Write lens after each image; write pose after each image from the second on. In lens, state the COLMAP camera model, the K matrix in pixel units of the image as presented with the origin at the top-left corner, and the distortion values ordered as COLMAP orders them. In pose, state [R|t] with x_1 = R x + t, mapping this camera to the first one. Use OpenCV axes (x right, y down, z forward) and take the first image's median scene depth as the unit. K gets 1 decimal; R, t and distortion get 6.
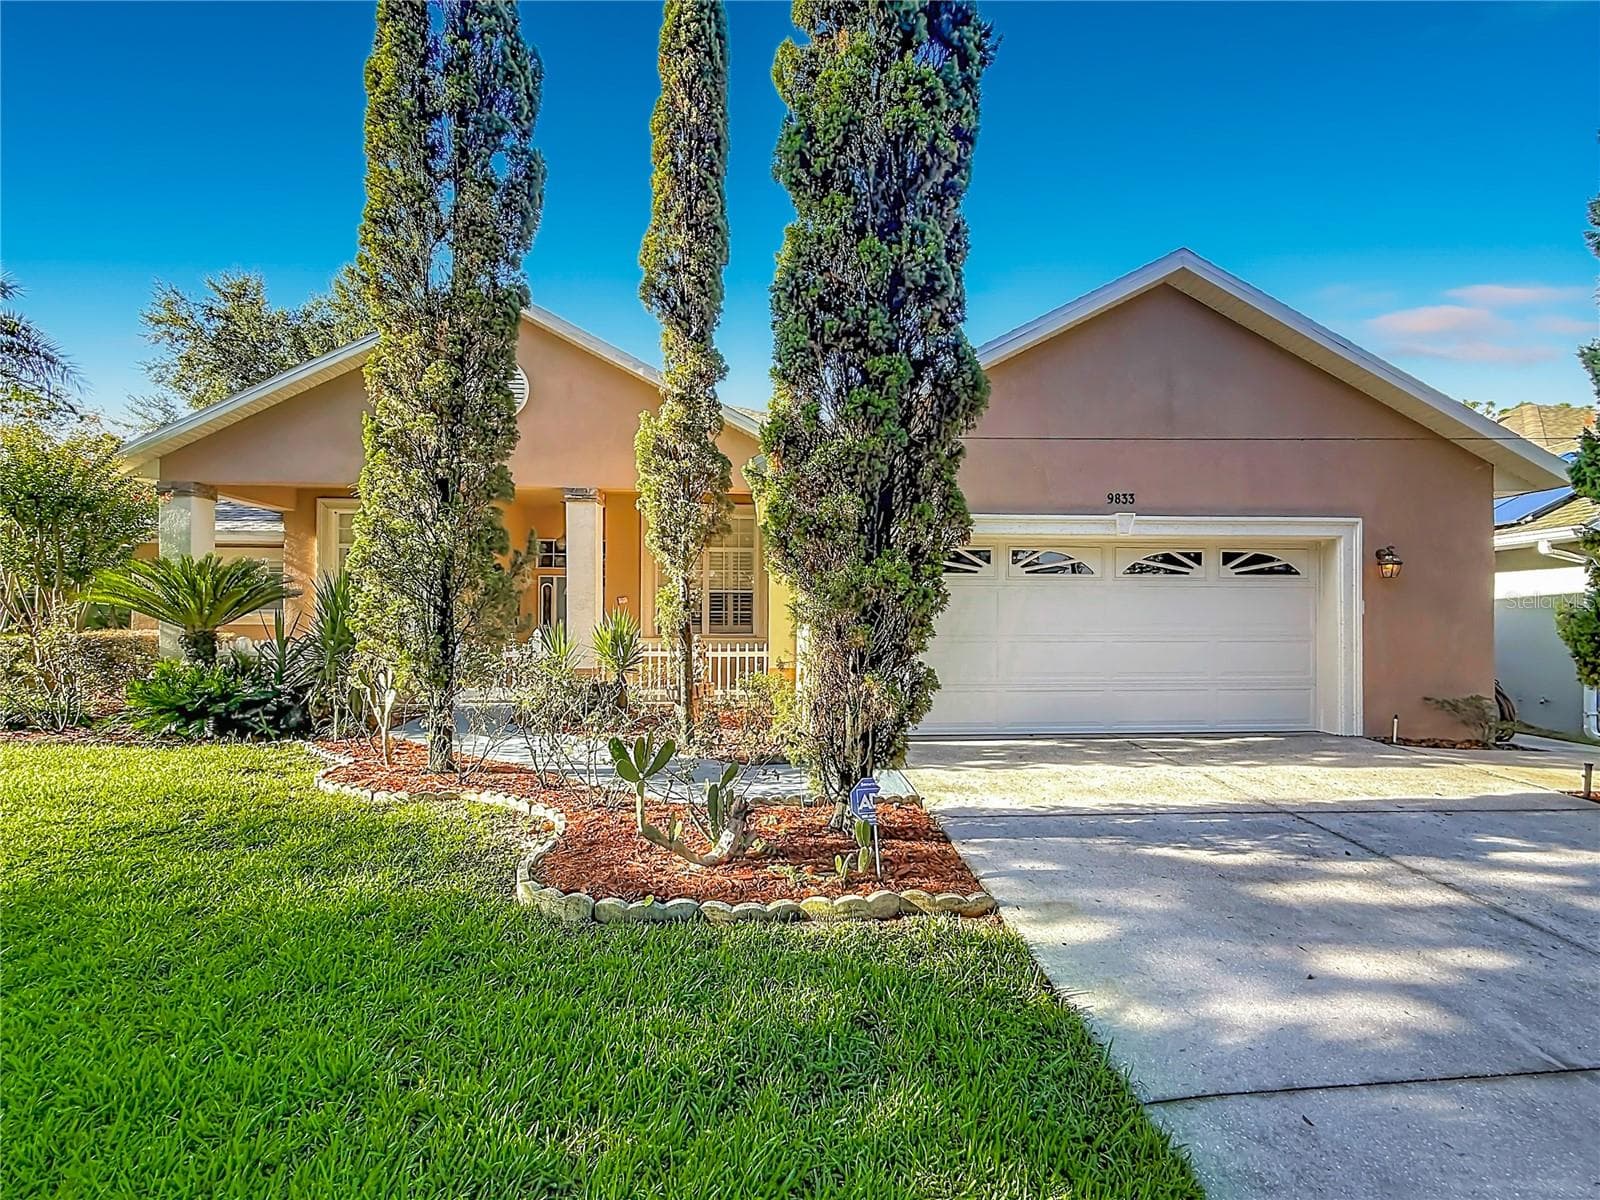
lens RADIAL K [[655.5, 0, 795.0], [0, 655.5, 625.1], [0, 0, 1]] dist [0.001166, 0.000082]
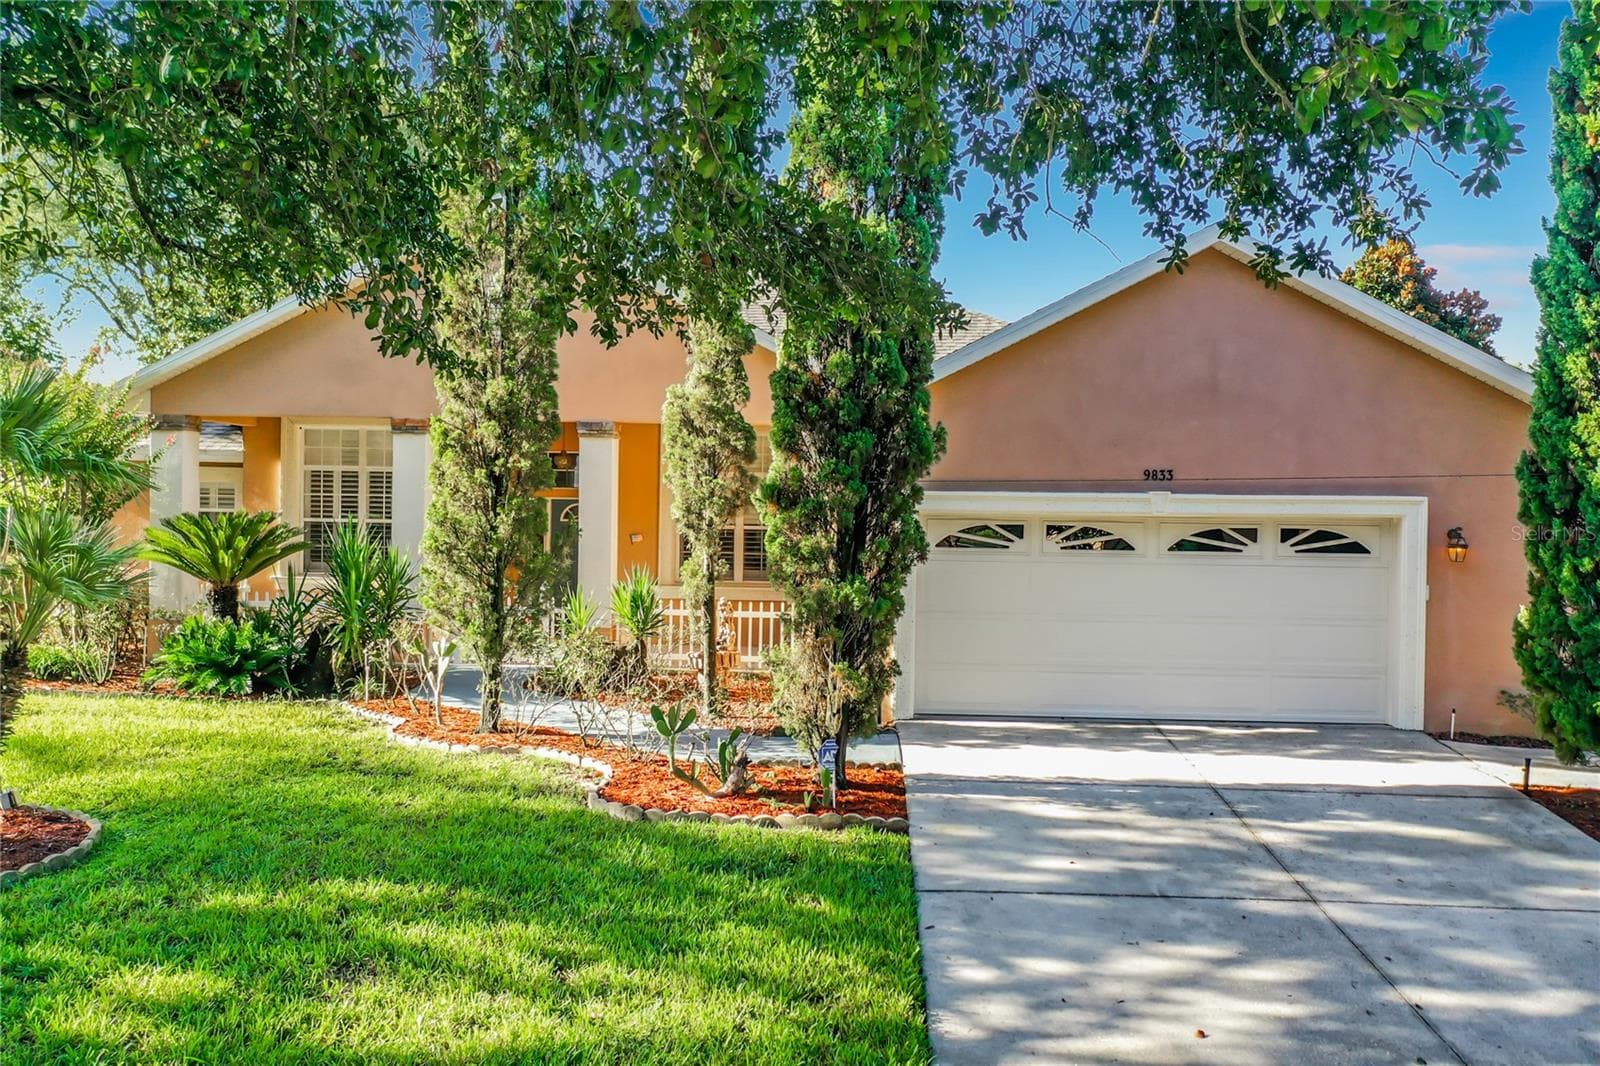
lens RADIAL K [[1251.7, 0, 800.0], [0, 1251.7, 533.0], [0, 0, 1]] dist [0.009336, -0.003192]
pose [[0.994487, 0.017077, -0.103462, 0.172379], [-0.014561, 0.999581, 0.025018, -0.151405], [0.103846, -0.023374, 0.994319, -0.911026]]
